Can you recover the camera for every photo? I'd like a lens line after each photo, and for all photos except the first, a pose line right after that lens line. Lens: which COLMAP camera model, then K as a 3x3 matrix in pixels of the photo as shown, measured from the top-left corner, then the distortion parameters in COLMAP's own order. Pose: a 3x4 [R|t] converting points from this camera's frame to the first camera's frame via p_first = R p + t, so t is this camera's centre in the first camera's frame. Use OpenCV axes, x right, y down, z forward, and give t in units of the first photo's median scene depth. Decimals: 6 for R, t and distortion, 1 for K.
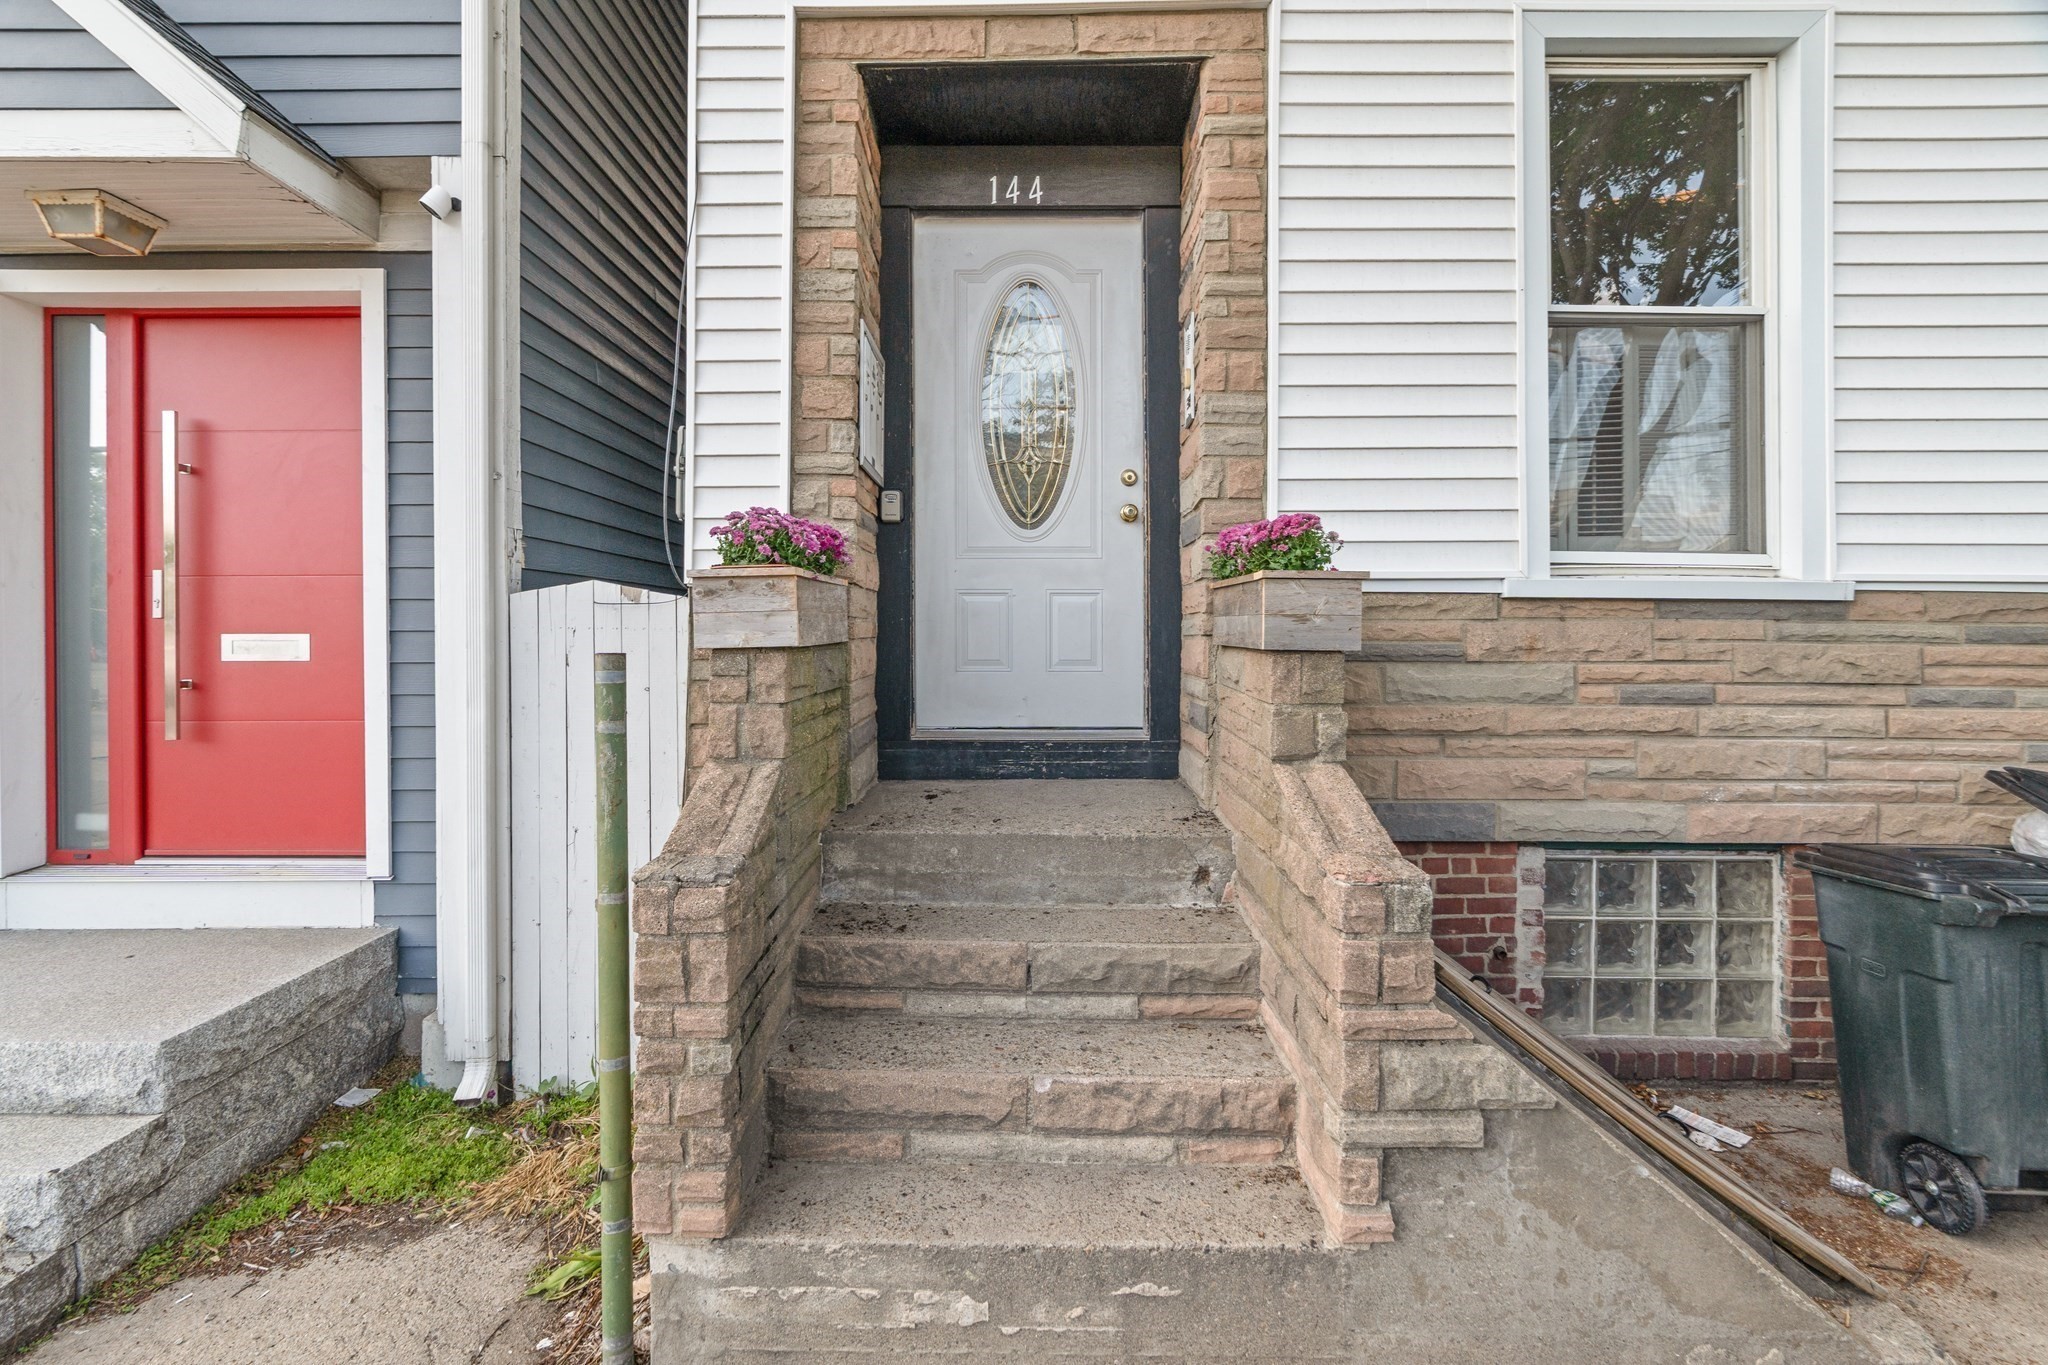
lens RADIAL K [[933.8, 0, 999.3], [0, 933.8, 640.6], [0, 0, 1]] dist [-0.010920, 0.004321]
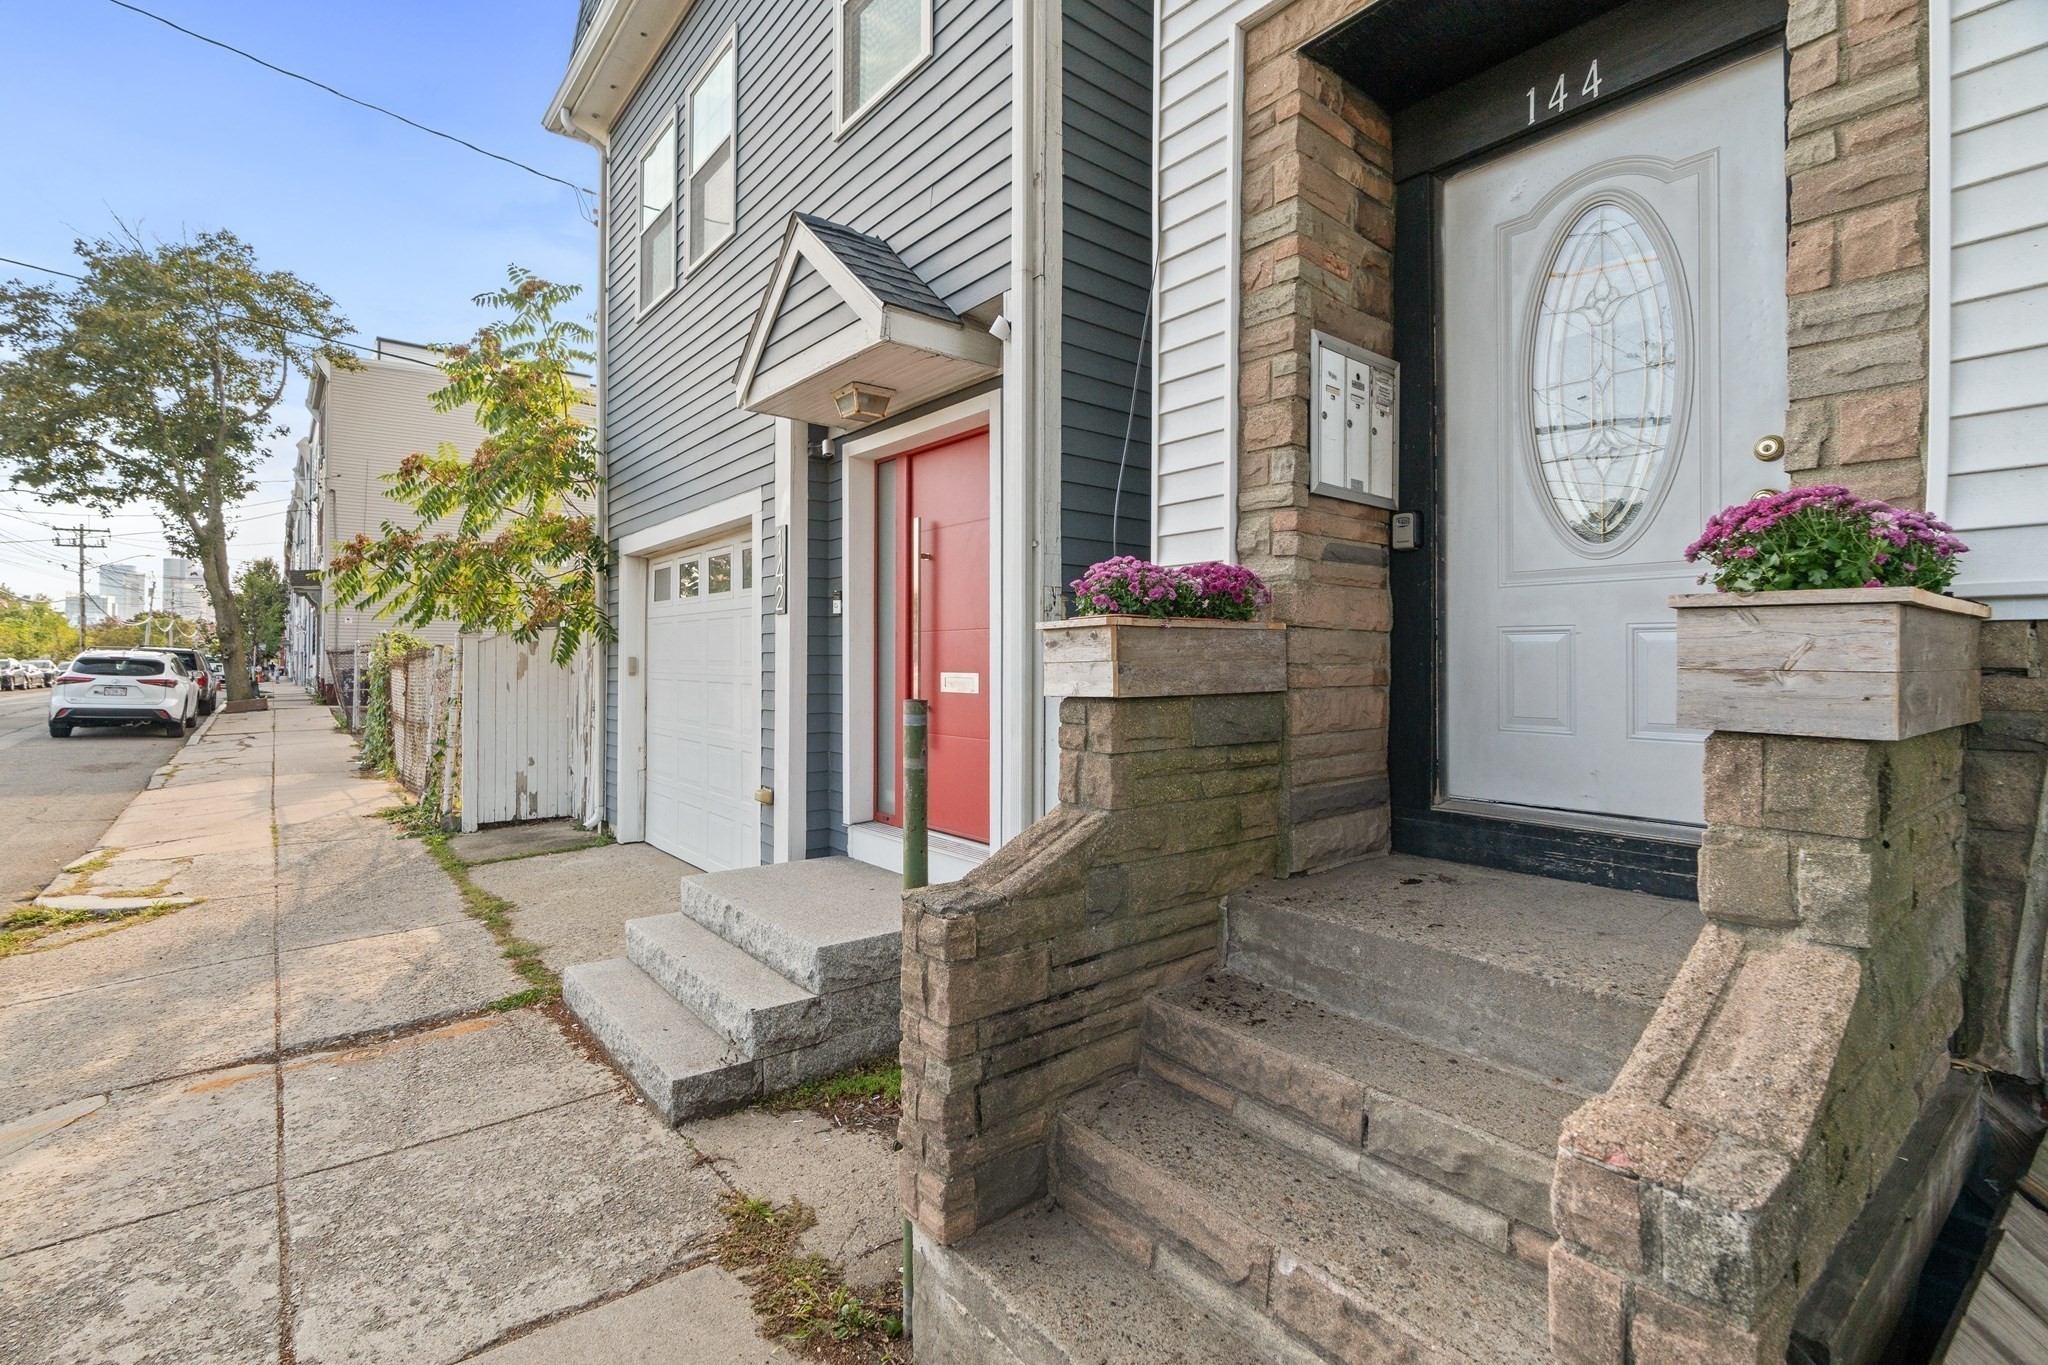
lens RADIAL K [[924.2, 0, 1022.3], [0, 924.2, 660.4], [0, 0, 1]] dist [-0.009926, 0.004627]
pose [[0.641545, 0.001964, -0.767083, 0.384803], [-0.012861, 0.999884, -0.008196, -0.019155], [0.766977, 0.015124, 0.641496, 0.248315]]
